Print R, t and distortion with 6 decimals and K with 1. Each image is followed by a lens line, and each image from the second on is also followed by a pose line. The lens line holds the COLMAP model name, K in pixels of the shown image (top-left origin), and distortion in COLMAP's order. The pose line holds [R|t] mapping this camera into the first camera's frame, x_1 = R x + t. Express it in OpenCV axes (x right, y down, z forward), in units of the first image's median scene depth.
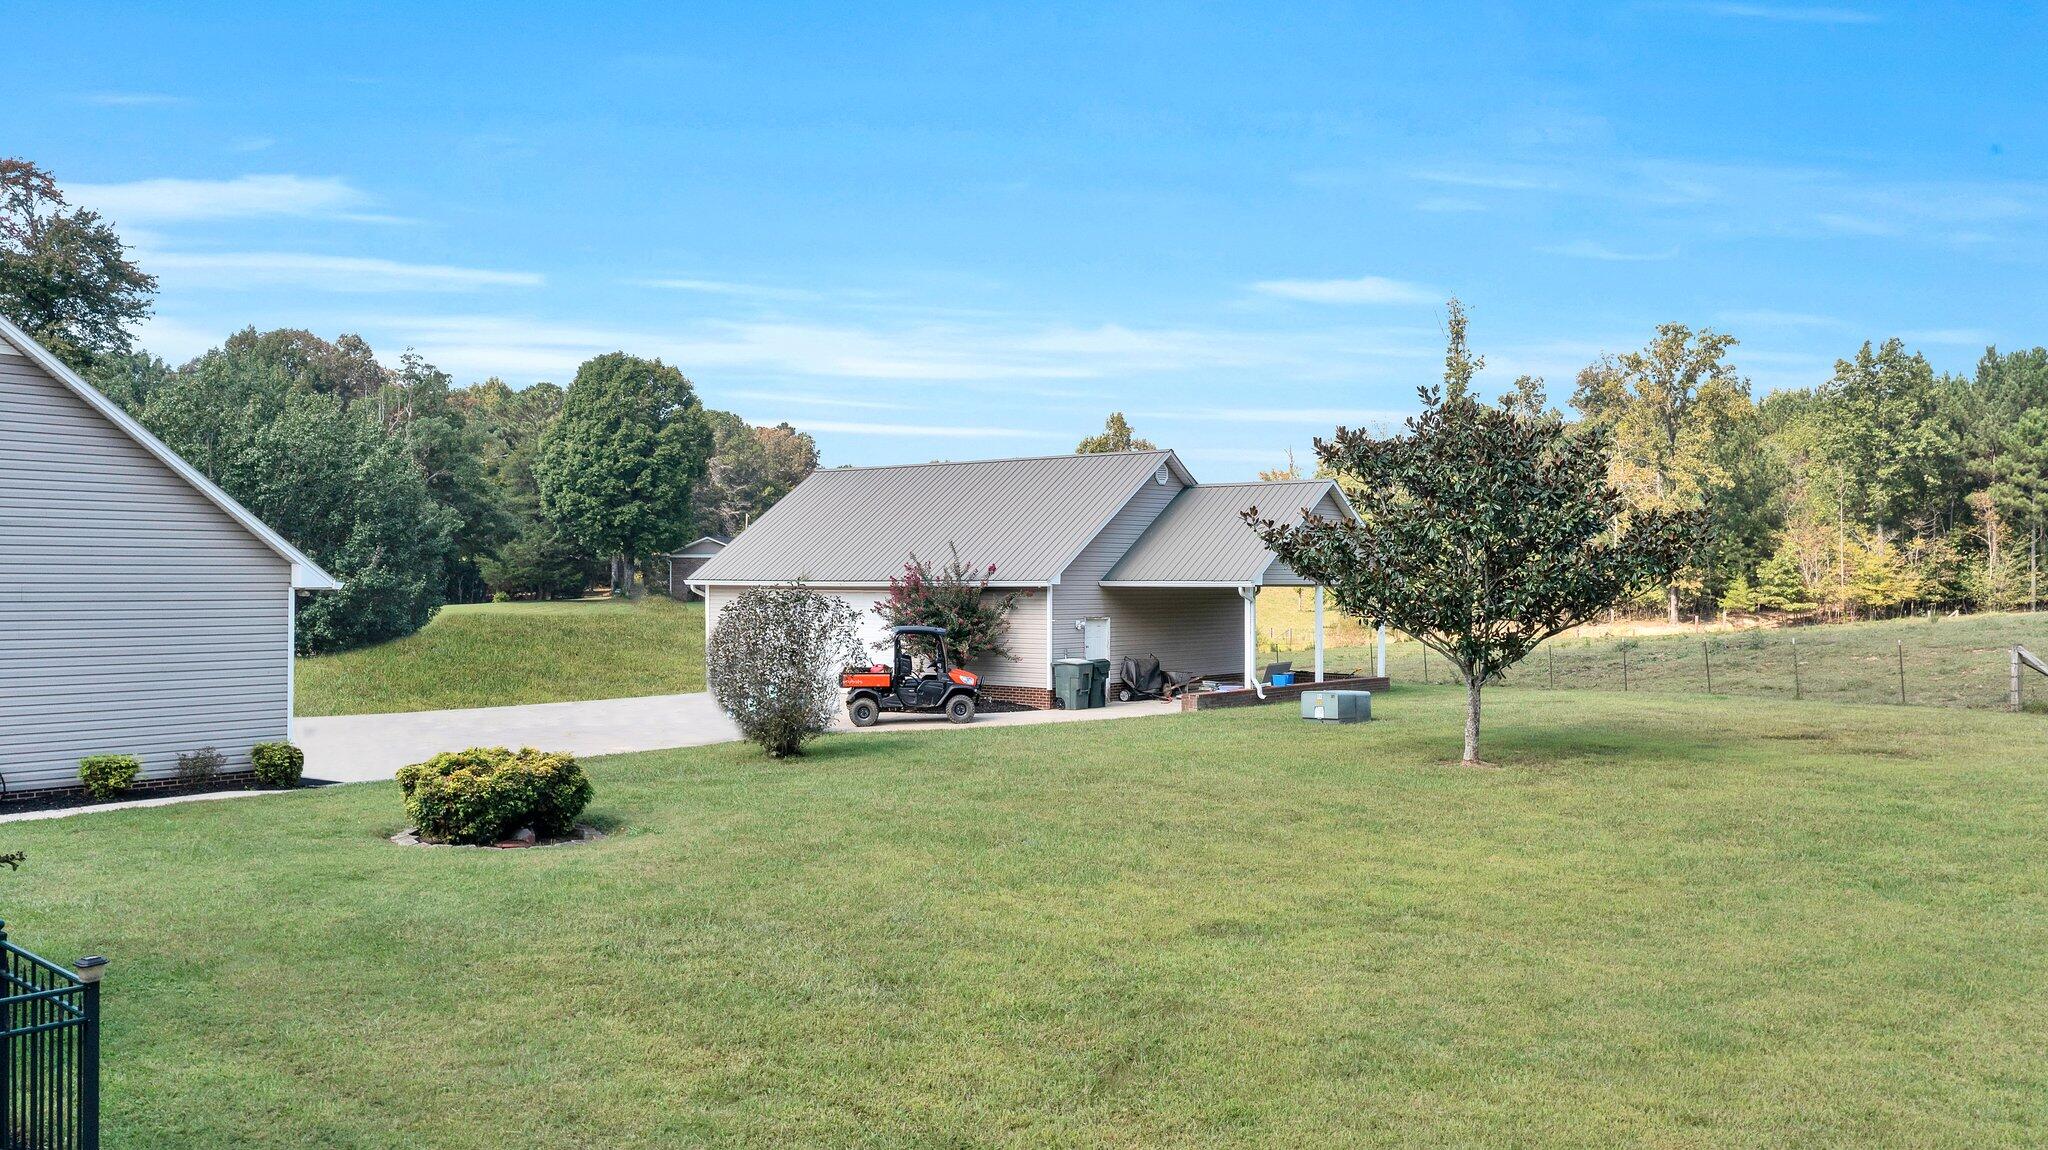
lens RADIAL K [[1650.6, 0, 1024.0], [0, 1650.6, 575.0], [0, 0, 1]] dist [-0.000517, 0.011580]
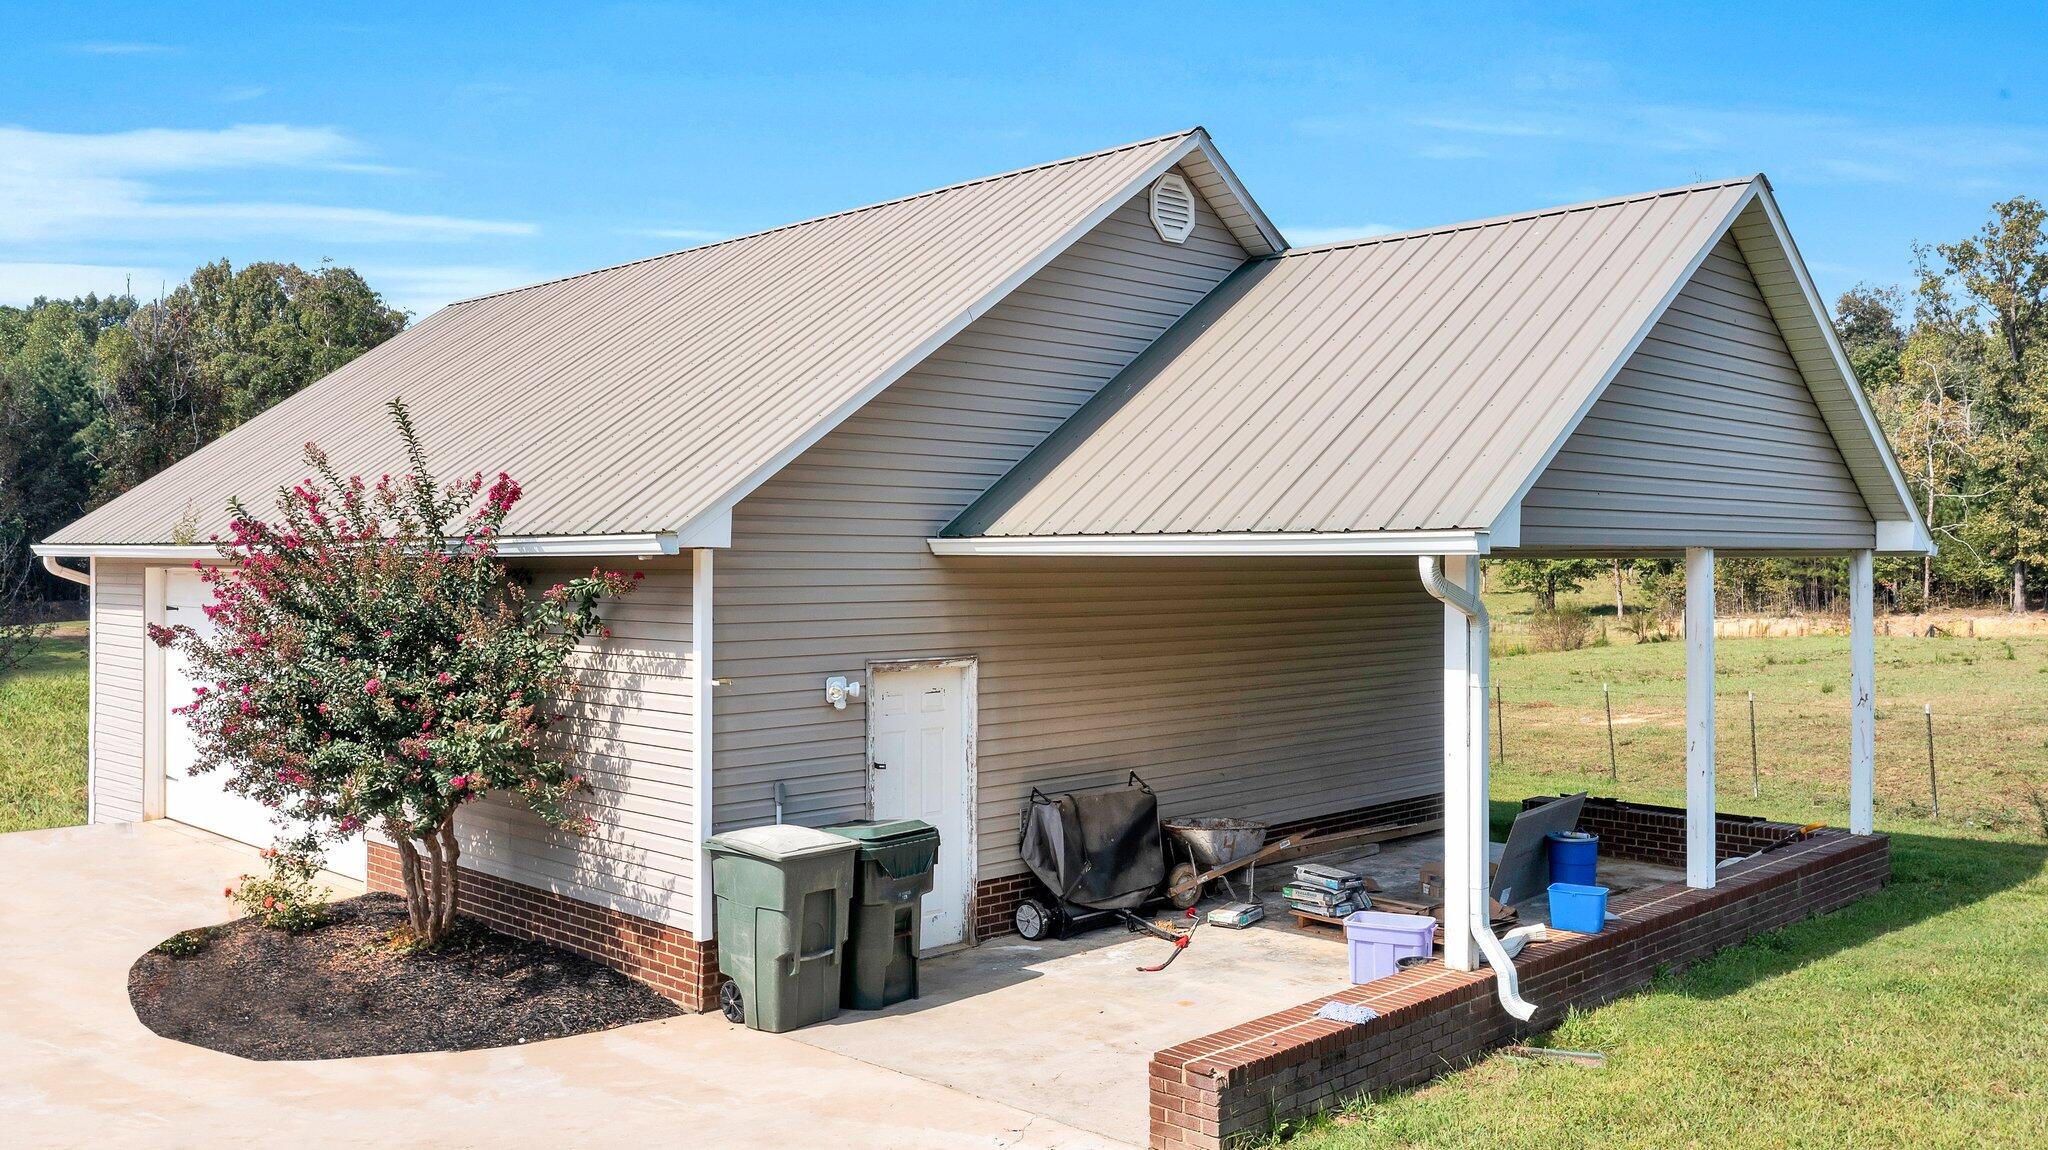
lens RADIAL K [[1650.6, 0, 1024.0], [0, 1650.6, 575.0], [0, 0, 1]] dist [-0.000517, 0.011580]
pose [[0.995082, -0.001554, -0.099041, 0.089762], [0.002851, 0.999912, 0.012951, 0.006435], [0.099012, -0.013170, 0.994999, 0.701988]]
